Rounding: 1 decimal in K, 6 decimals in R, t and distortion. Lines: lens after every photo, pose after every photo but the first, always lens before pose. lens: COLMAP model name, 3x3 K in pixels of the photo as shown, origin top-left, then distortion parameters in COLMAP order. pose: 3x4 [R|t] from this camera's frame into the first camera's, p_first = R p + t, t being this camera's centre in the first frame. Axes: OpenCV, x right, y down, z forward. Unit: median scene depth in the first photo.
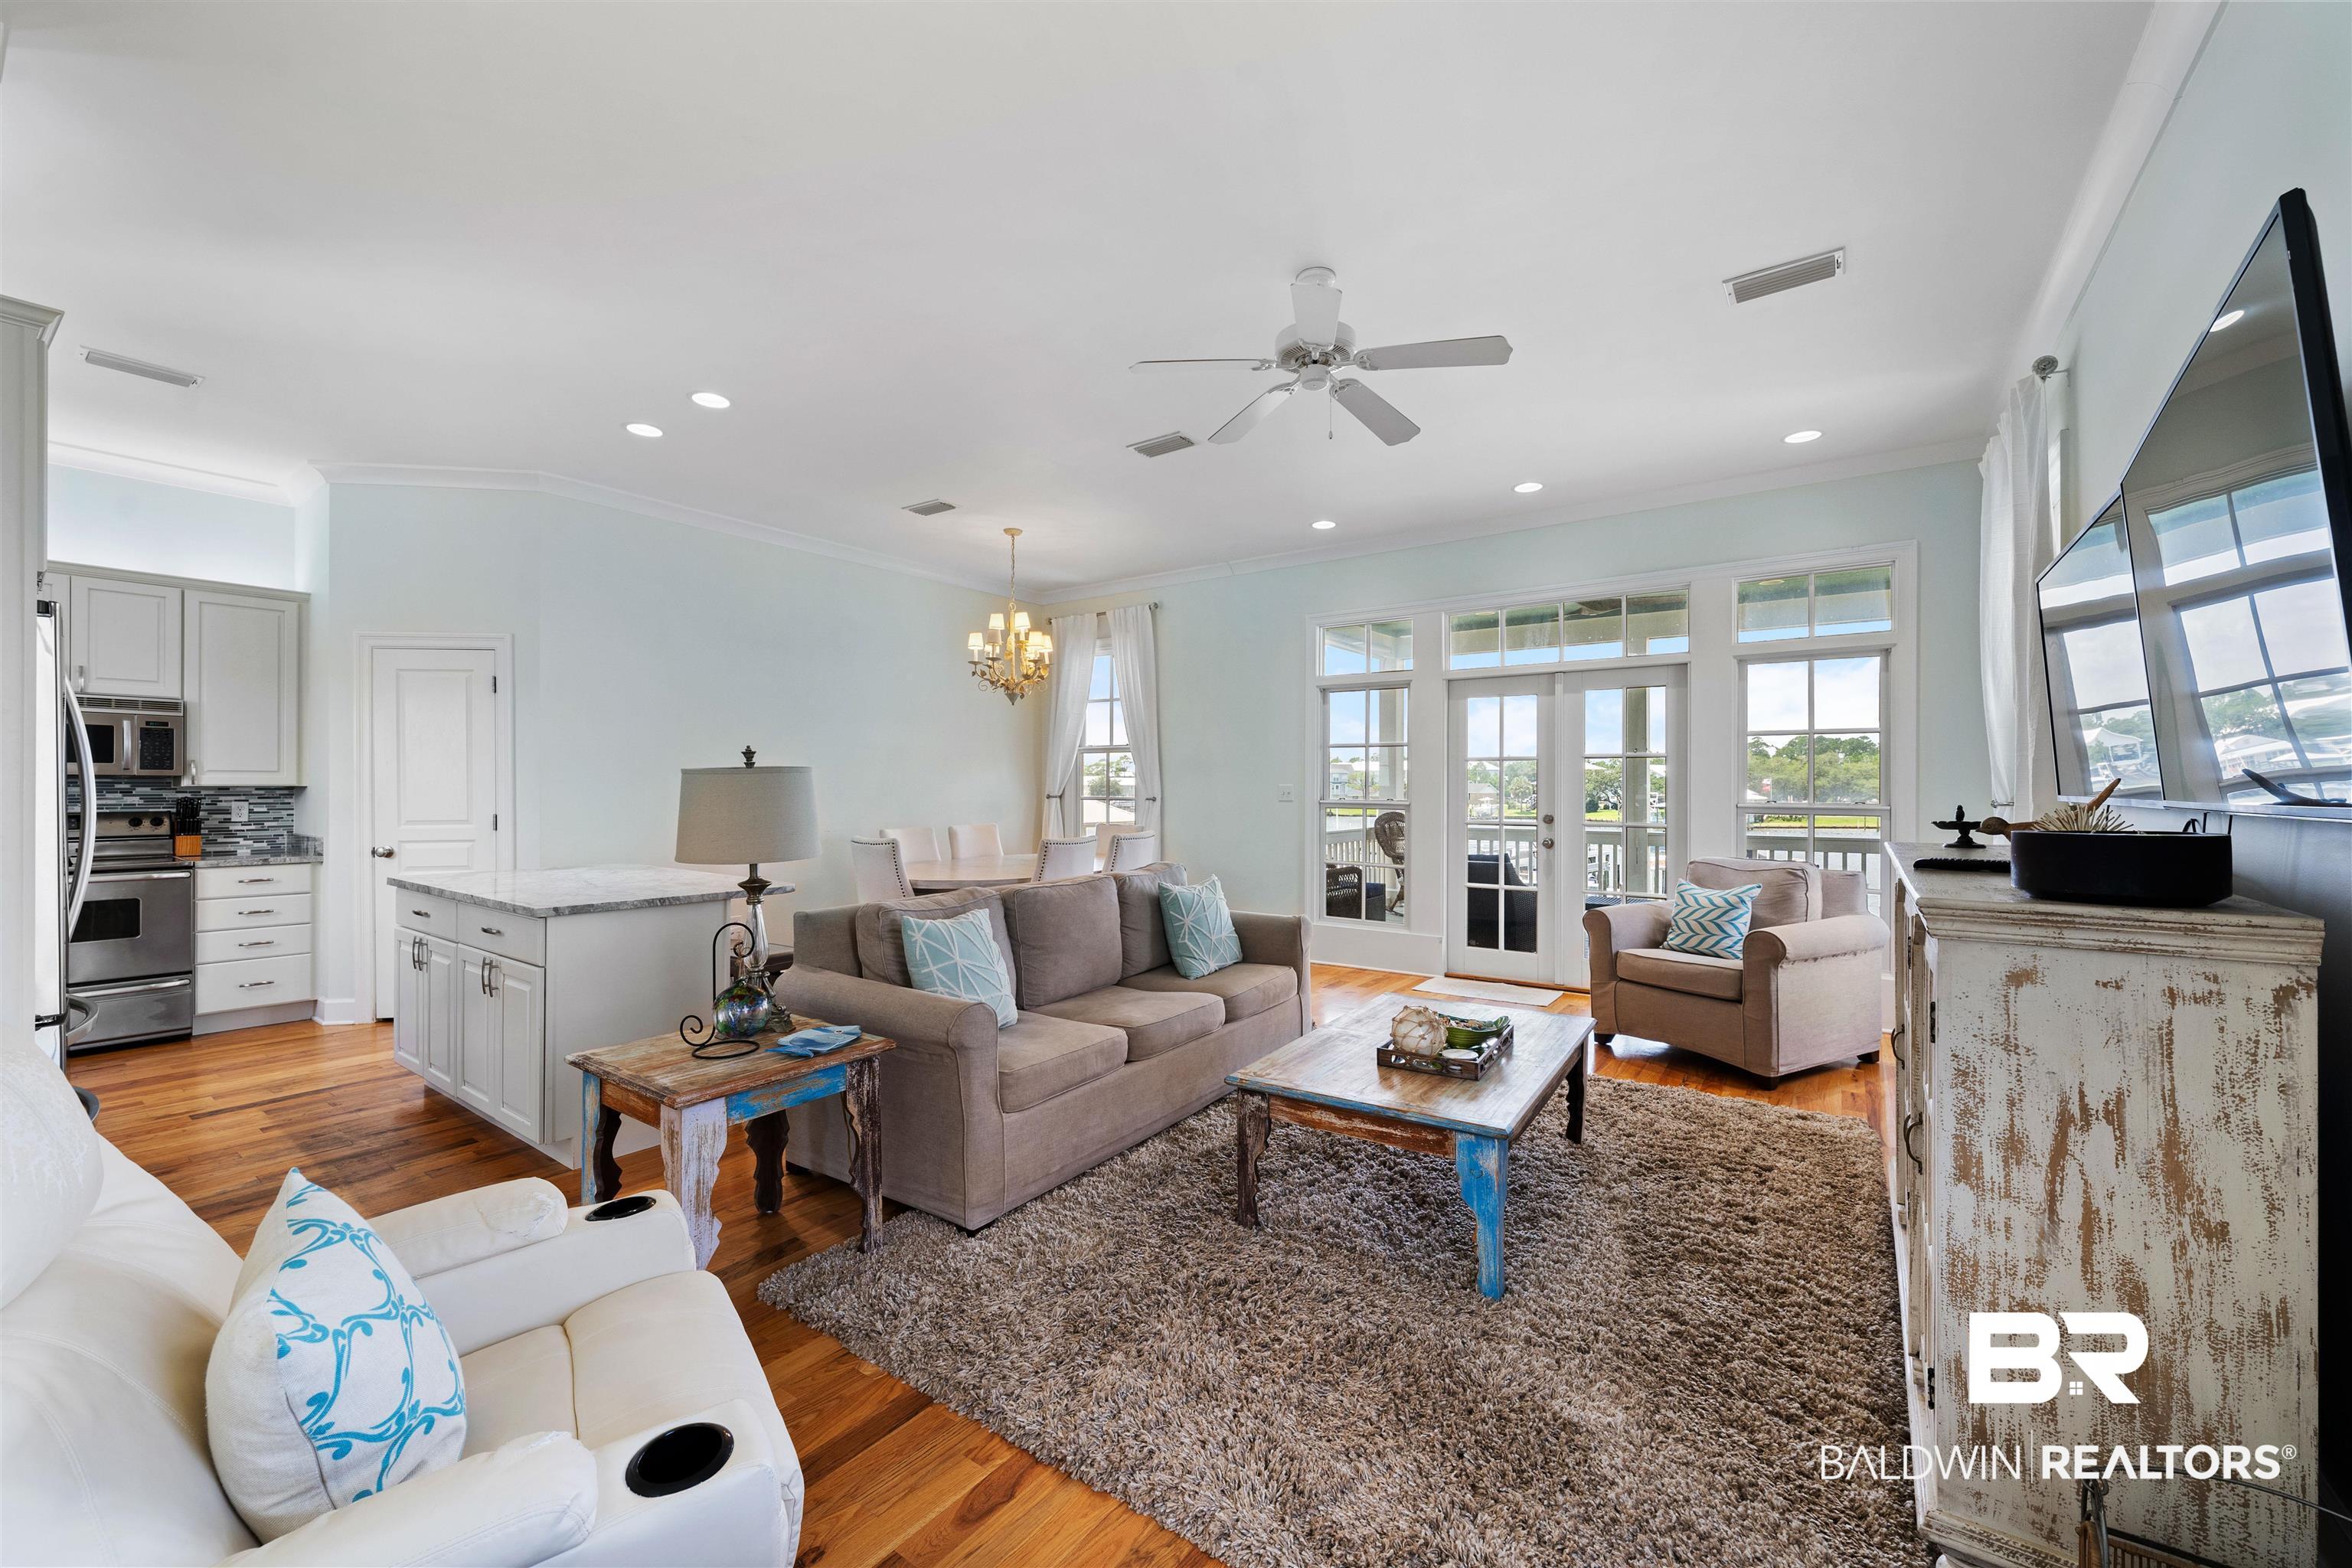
lens RADIAL K [[943.3, 0, 1173.2], [0, 943.3, 776.7], [0, 0, 1]] dist [0.004085, 0.000759]
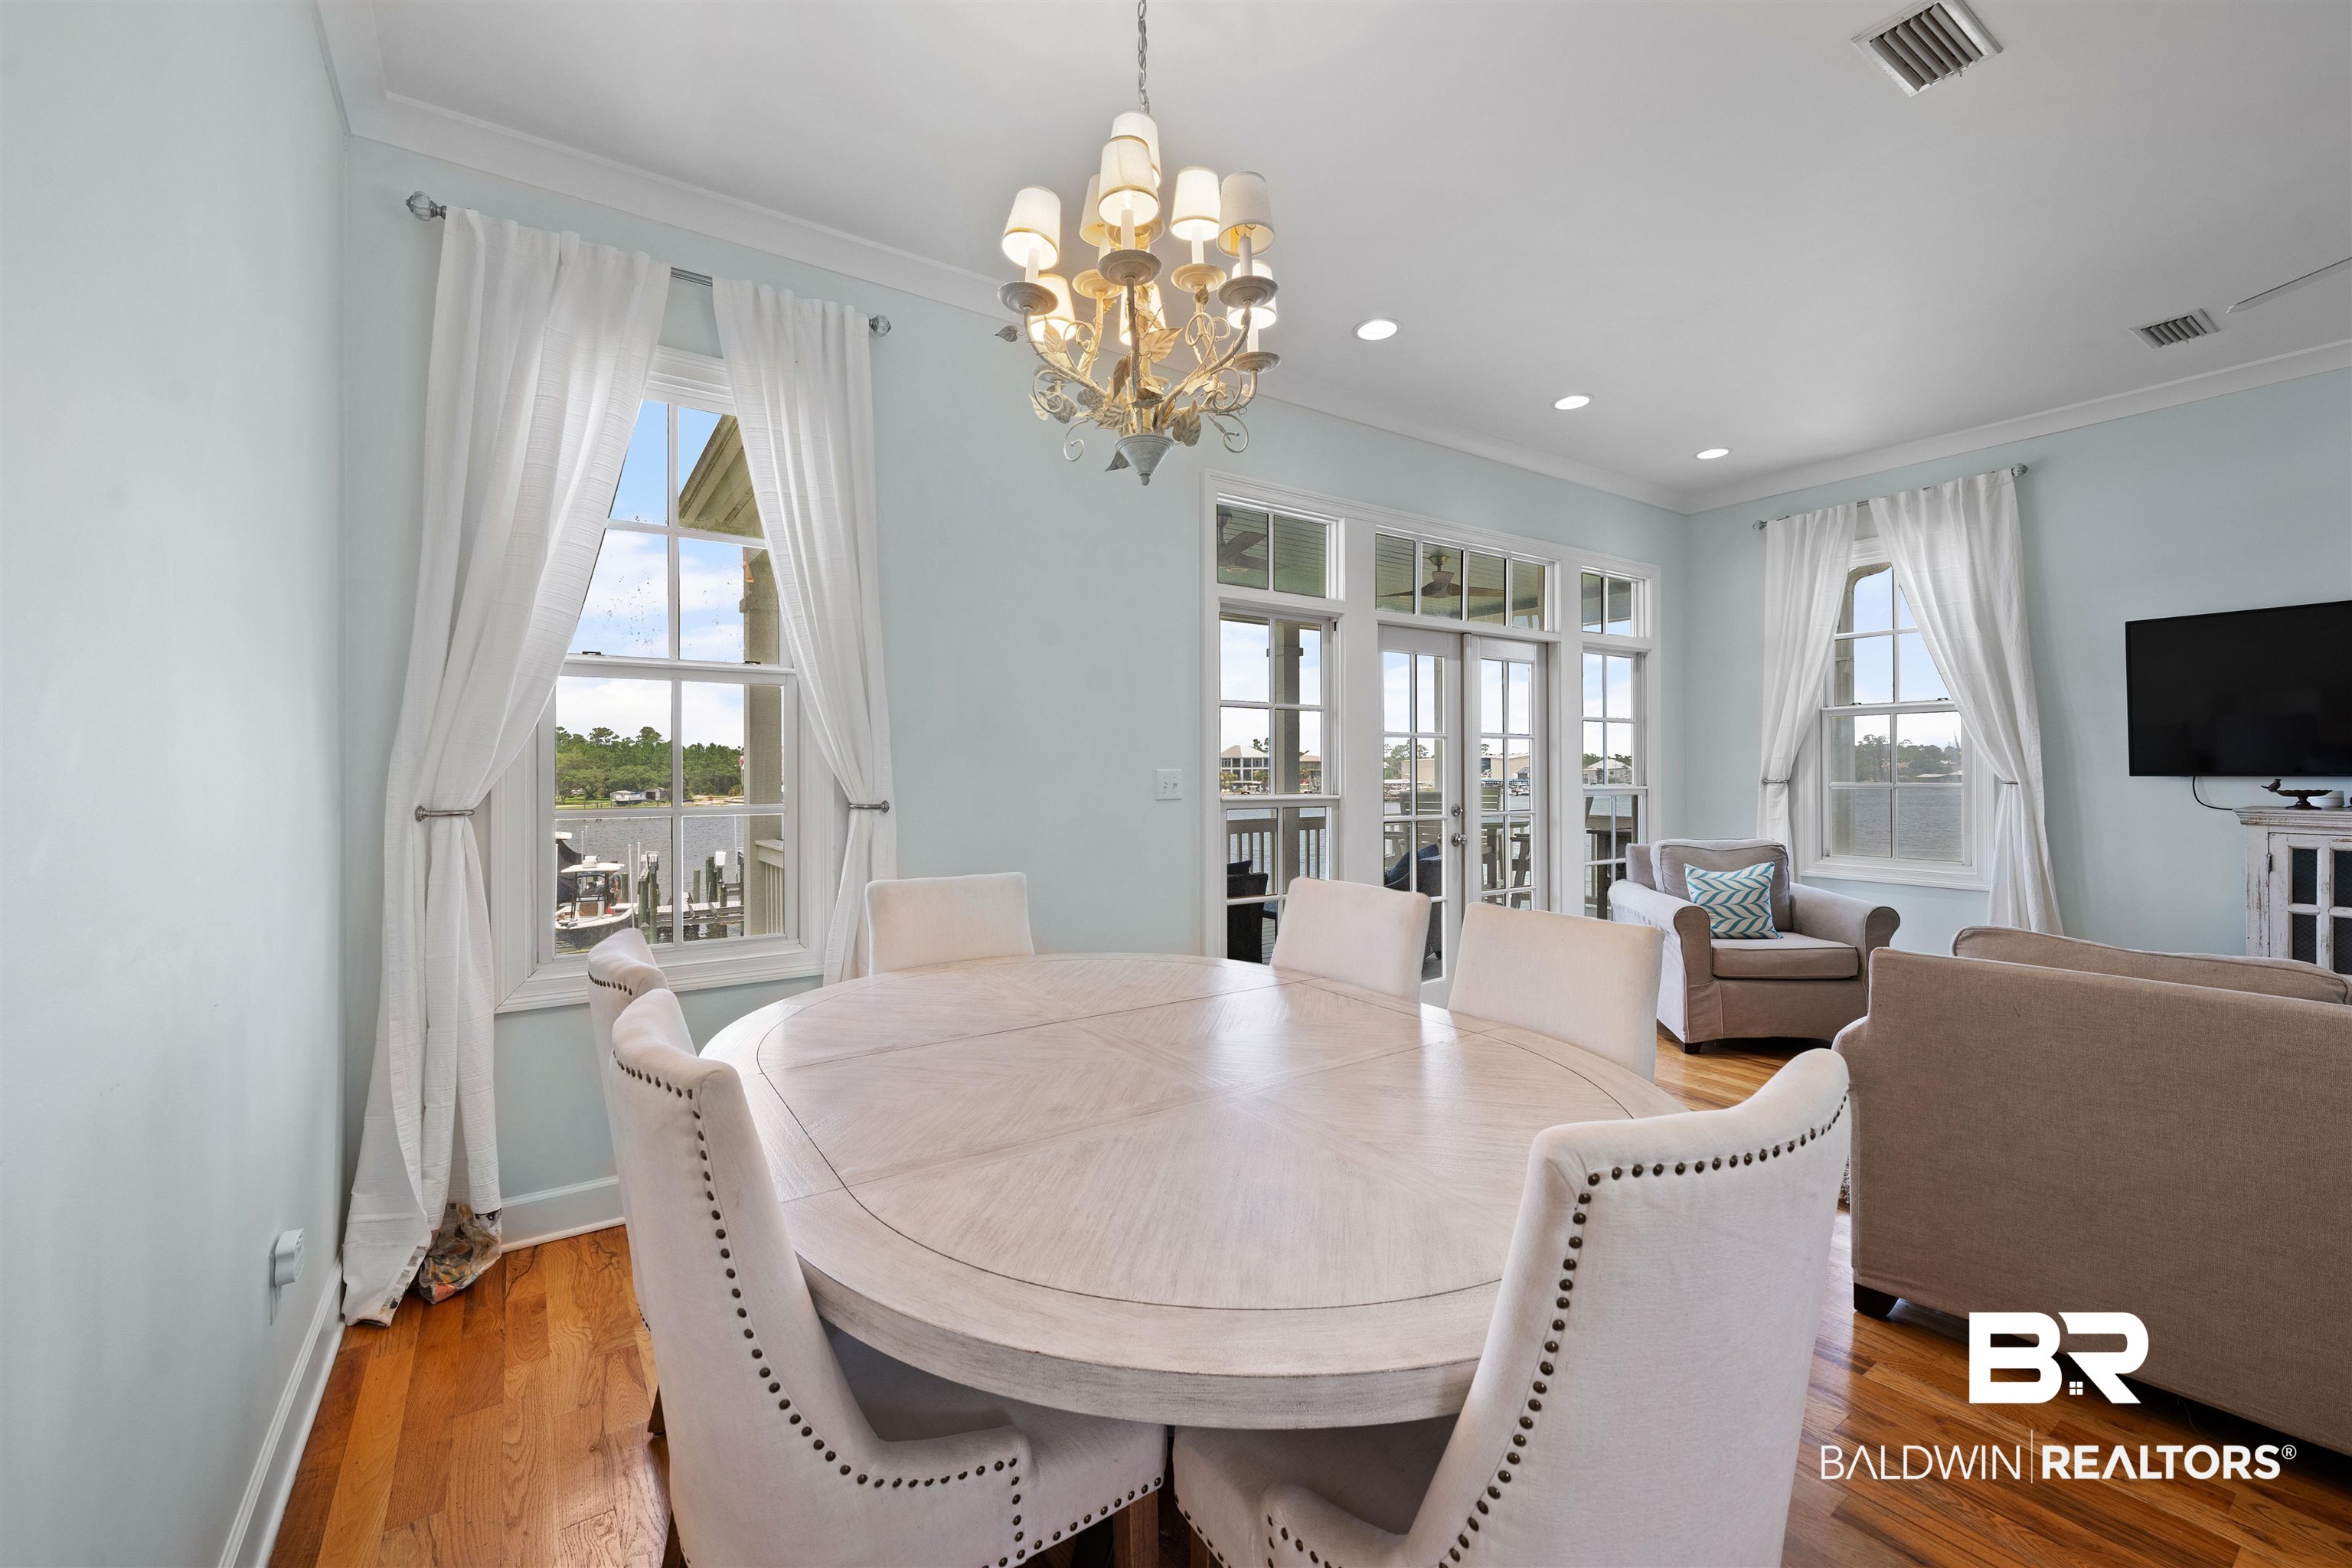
lens RADIAL K [[943.3, 0, 1145.1], [0, 943.3, 768.4], [0, 0, 1]] dist [0.004085, 0.000759]
pose [[0.327571, 0.001192, 0.944826, -0.823545], [-0.001978, 0.999998, -0.000576, 0.015660], [-0.944824, -0.001681, 0.327573, 1.750839]]
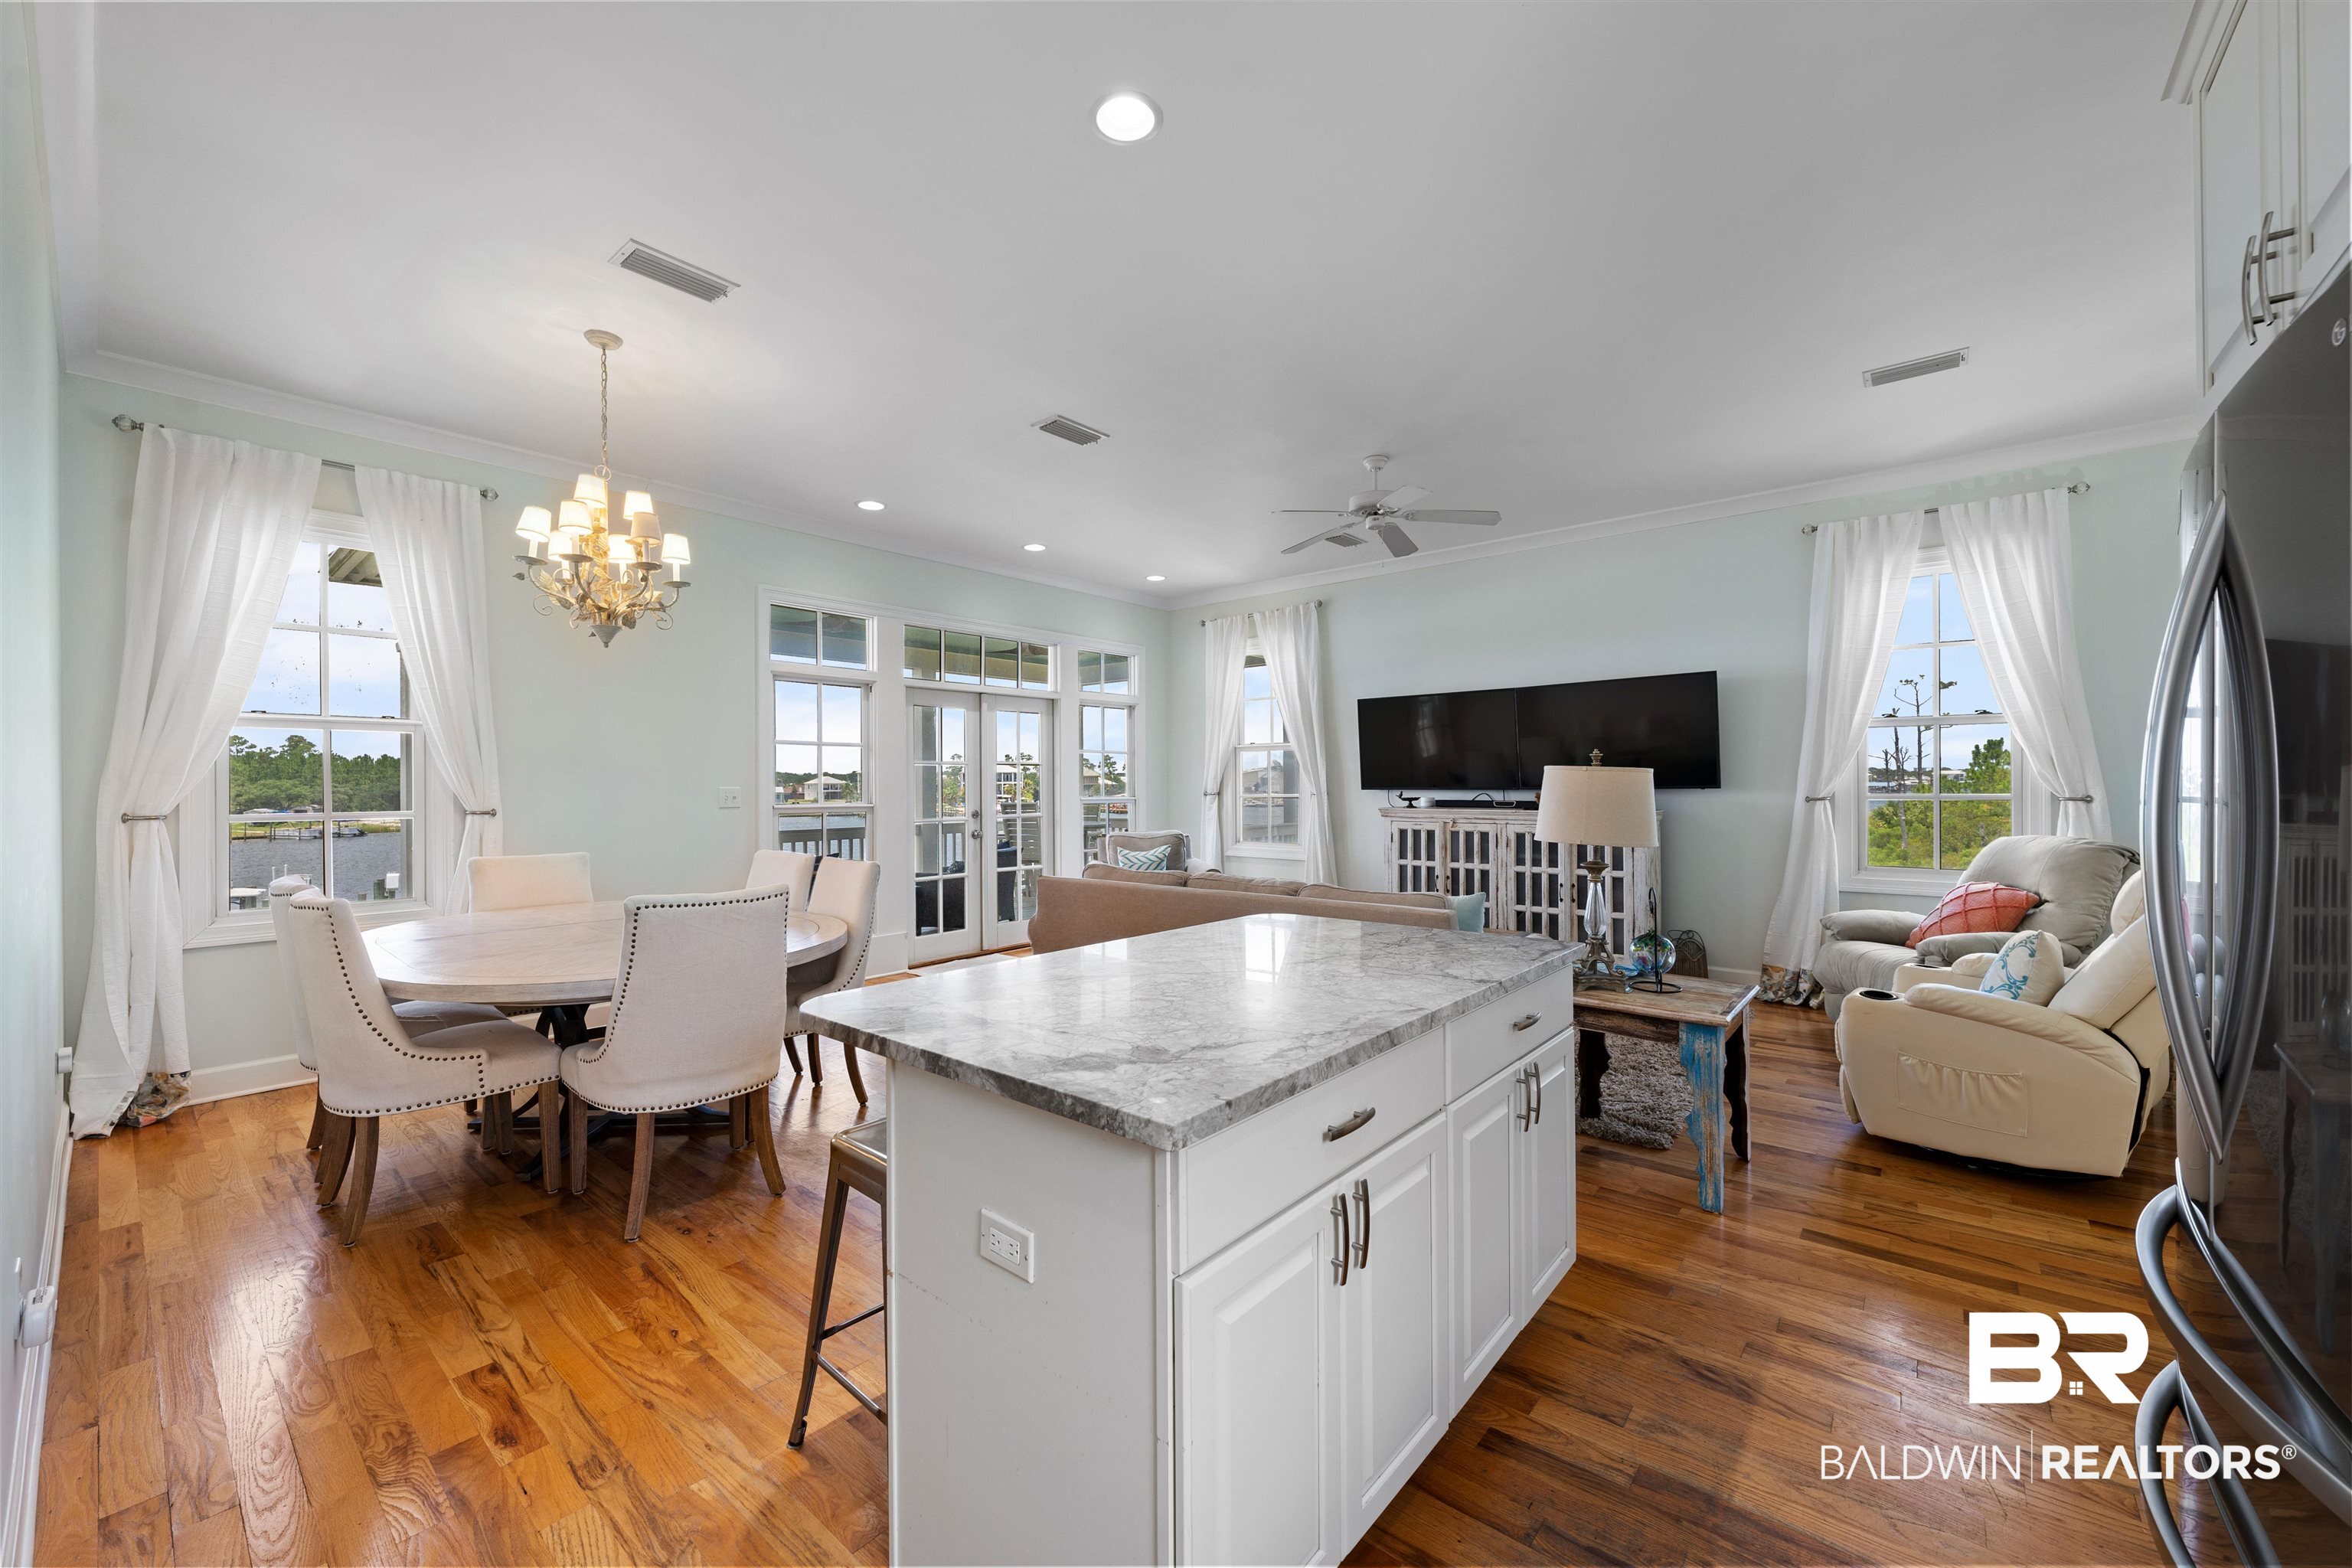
lens RADIAL K [[943.3, 0, 1179.1], [0, 943.3, 783.6], [0, 0, 1]] dist [0.004085, 0.000759]
pose [[0.067757, -0.000149, 0.997702, -1.381104], [-0.001280, 0.999999, 0.000237, 0.007707], [-0.997701, -0.001293, 0.067757, 1.167259]]
